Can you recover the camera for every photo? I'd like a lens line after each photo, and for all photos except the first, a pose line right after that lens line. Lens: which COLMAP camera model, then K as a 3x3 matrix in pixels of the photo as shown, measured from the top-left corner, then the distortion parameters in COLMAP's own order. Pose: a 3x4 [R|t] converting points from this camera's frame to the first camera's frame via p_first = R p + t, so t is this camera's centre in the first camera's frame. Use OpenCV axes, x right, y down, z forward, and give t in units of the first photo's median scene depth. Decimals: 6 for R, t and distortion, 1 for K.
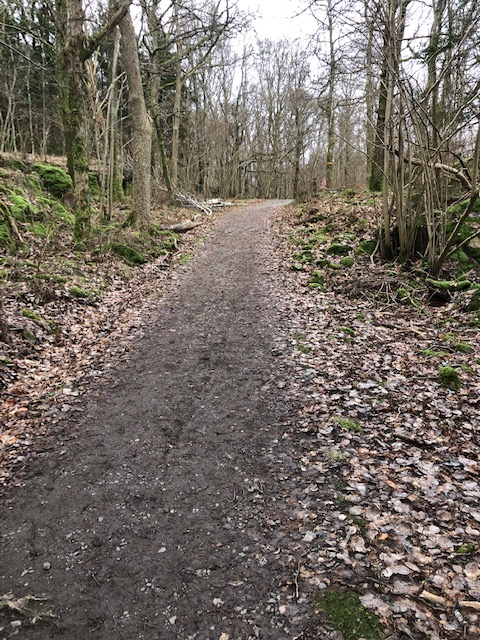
lens RADIAL K [[510.2, 0, 237.9], [0, 510.2, 323.3], [0, 0, 1]] dist [-0.008981, -0.002874]
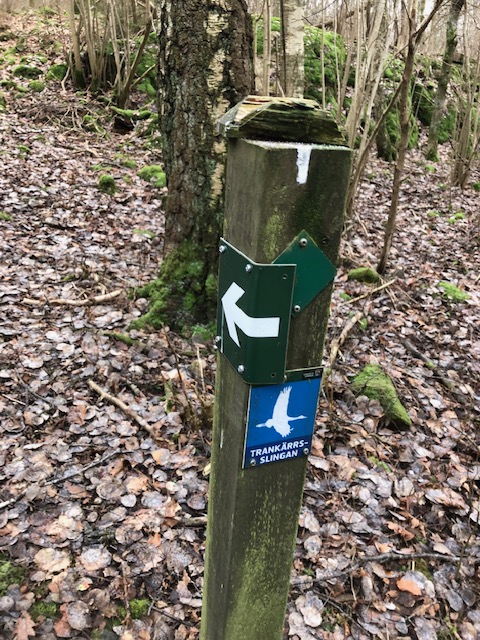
lens RADIAL K [[510.2, 0, 243.4], [0, 510.2, 315.4], [0, 0, 1]] dist [-0.008981, -0.002874]
pose [[0.865921, -0.125156, 0.484269, 0.067112], [-0.009350, 0.963969, 0.265849, 0.064953], [-0.500093, -0.234732, 0.833551, -0.145715]]
